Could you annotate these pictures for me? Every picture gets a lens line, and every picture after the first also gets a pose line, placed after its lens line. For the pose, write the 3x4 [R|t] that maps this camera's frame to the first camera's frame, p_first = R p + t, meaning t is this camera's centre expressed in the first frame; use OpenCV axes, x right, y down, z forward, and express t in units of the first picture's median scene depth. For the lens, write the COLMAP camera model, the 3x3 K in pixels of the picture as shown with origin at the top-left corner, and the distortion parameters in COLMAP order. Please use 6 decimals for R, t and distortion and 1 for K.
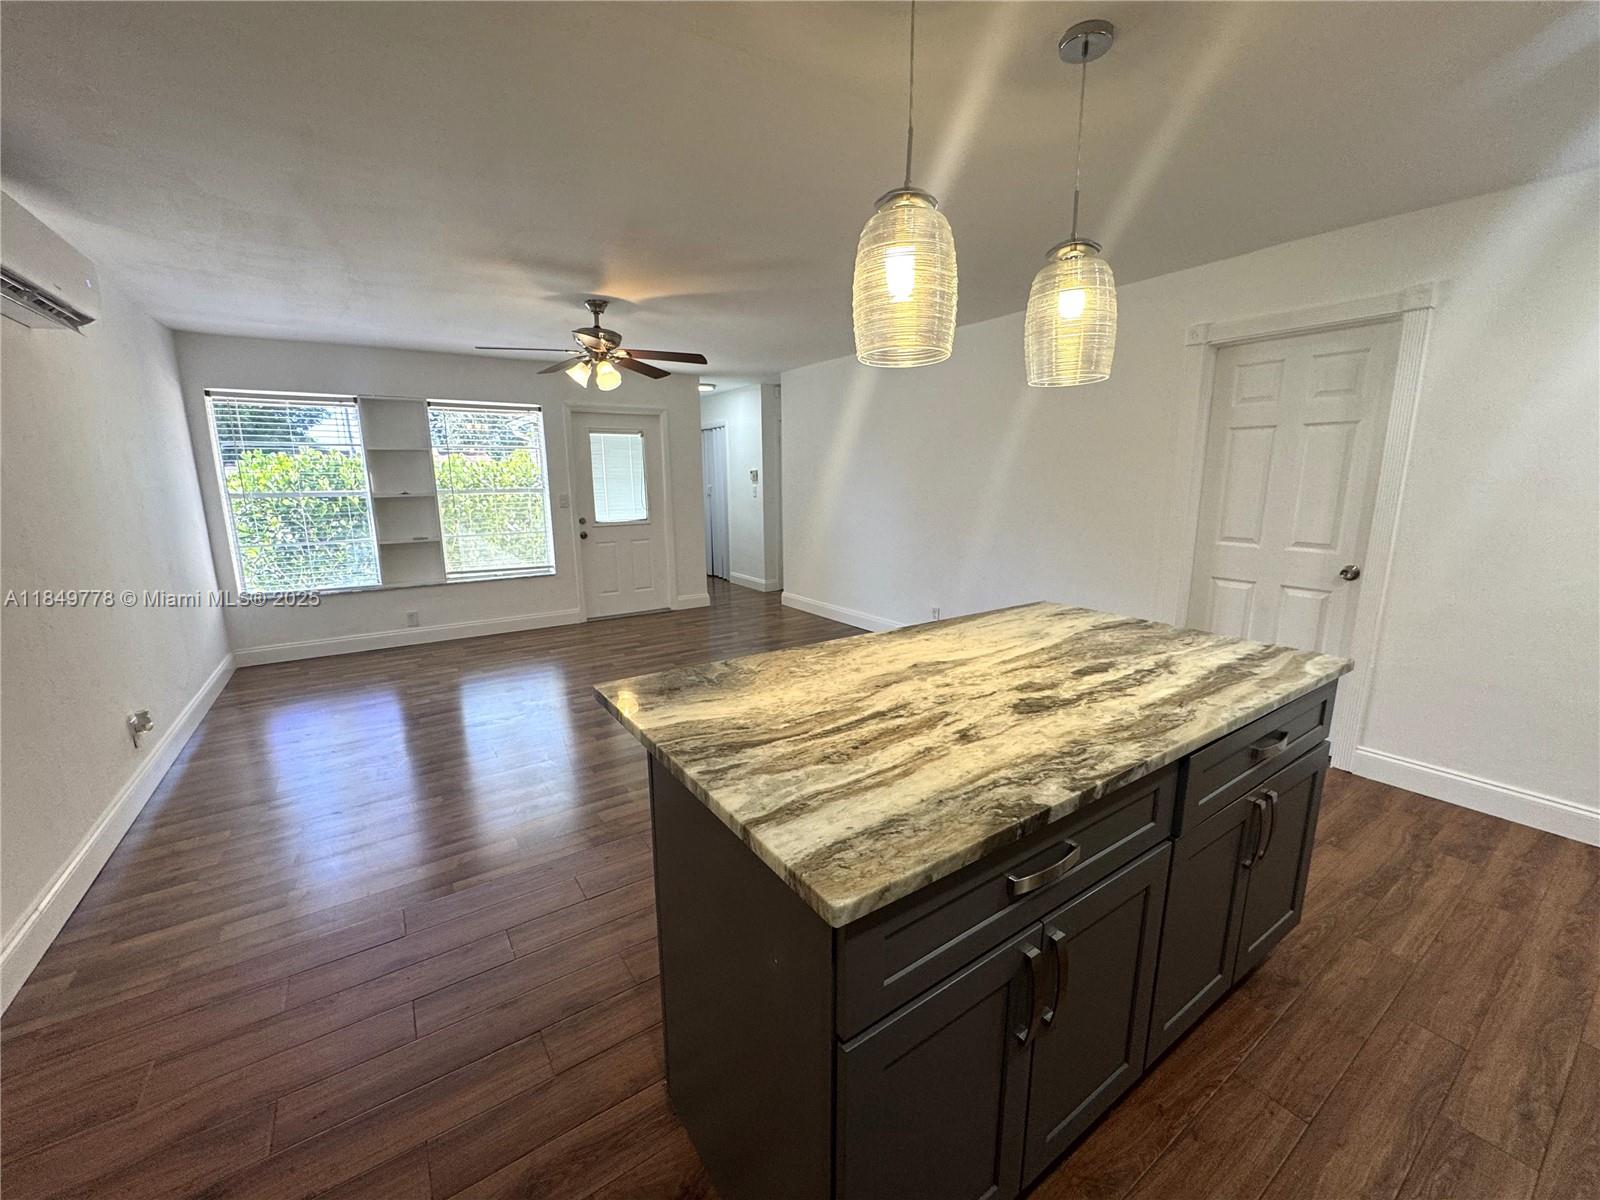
lens RADIAL K [[637.6, 0, 803.2], [0, 637.6, 606.9], [0, 0, 1]] dist [-0.005496, 0.001133]
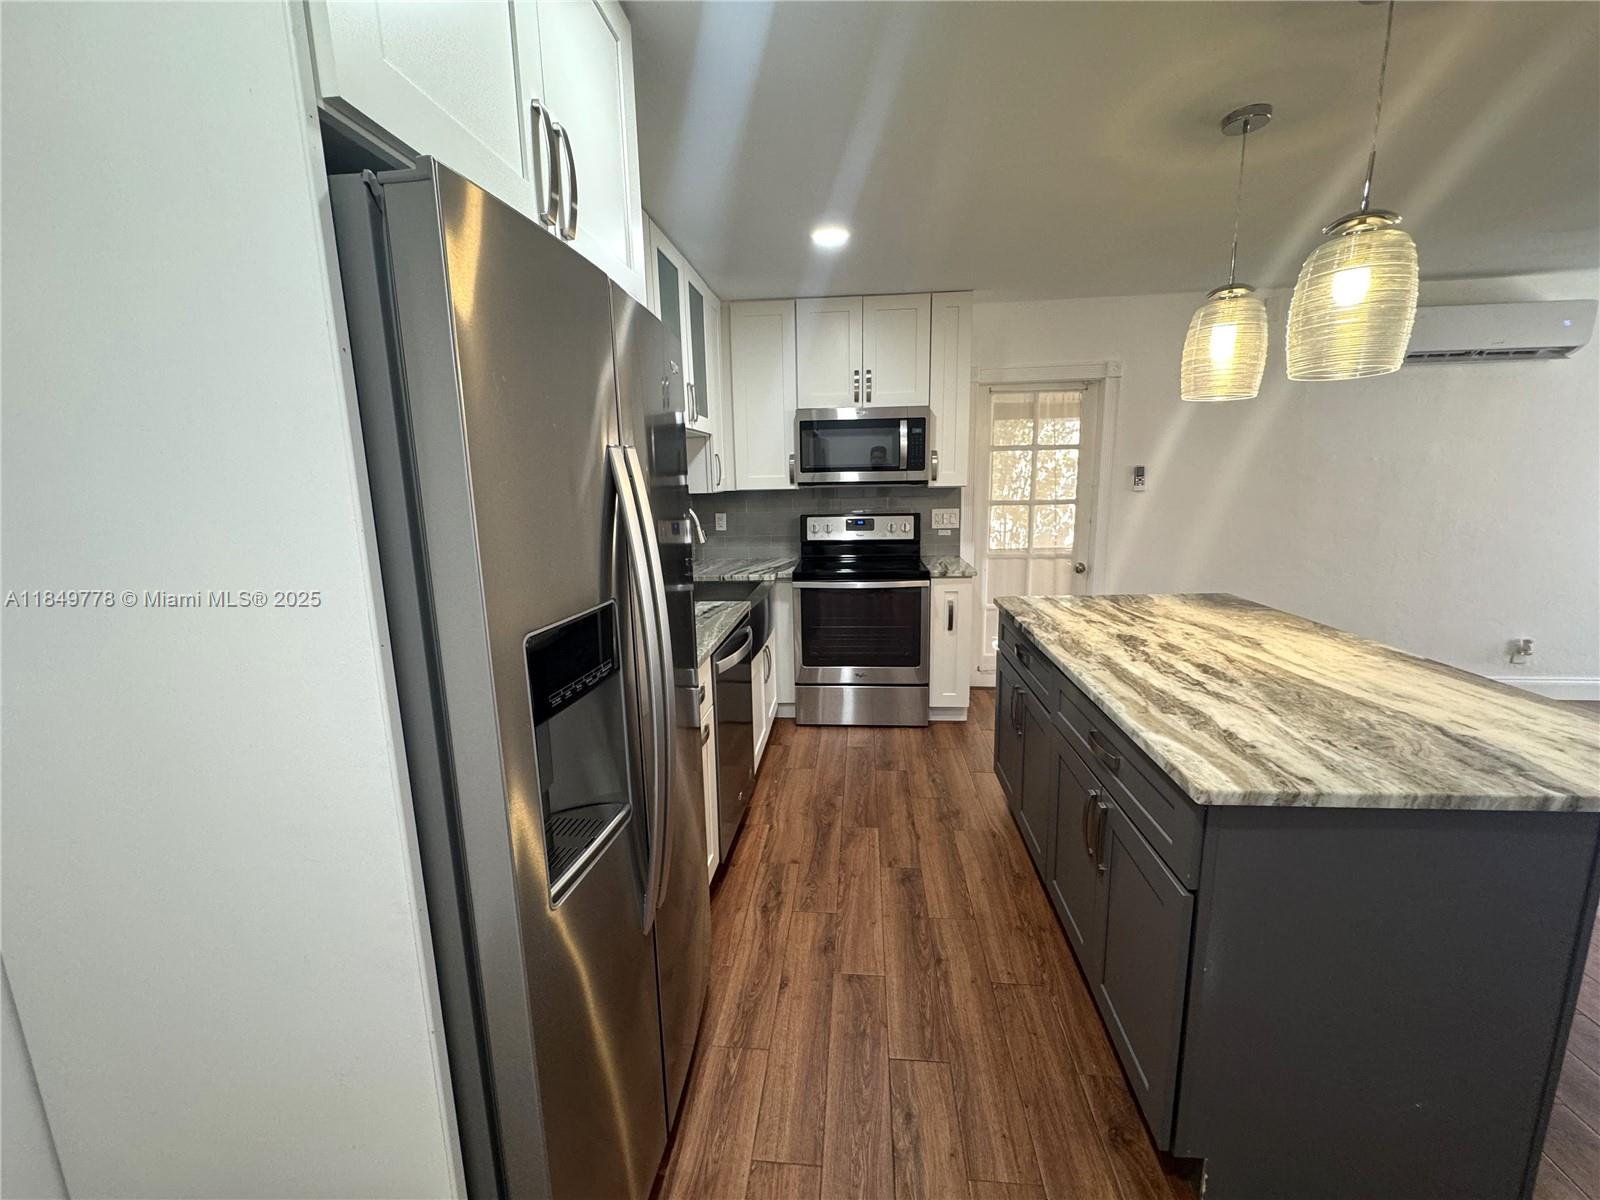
lens RADIAL K [[637.6, 0, 801.1], [0, 637.6, 598.7], [0, 0, 1]] dist [-0.005496, 0.001133]
pose [[-0.640984, 0.165872, -0.749417, 1.643692], [-0.125000, 0.940777, 0.315141, -0.256790], [0.757307, 0.295677, -0.582289, 1.062621]]
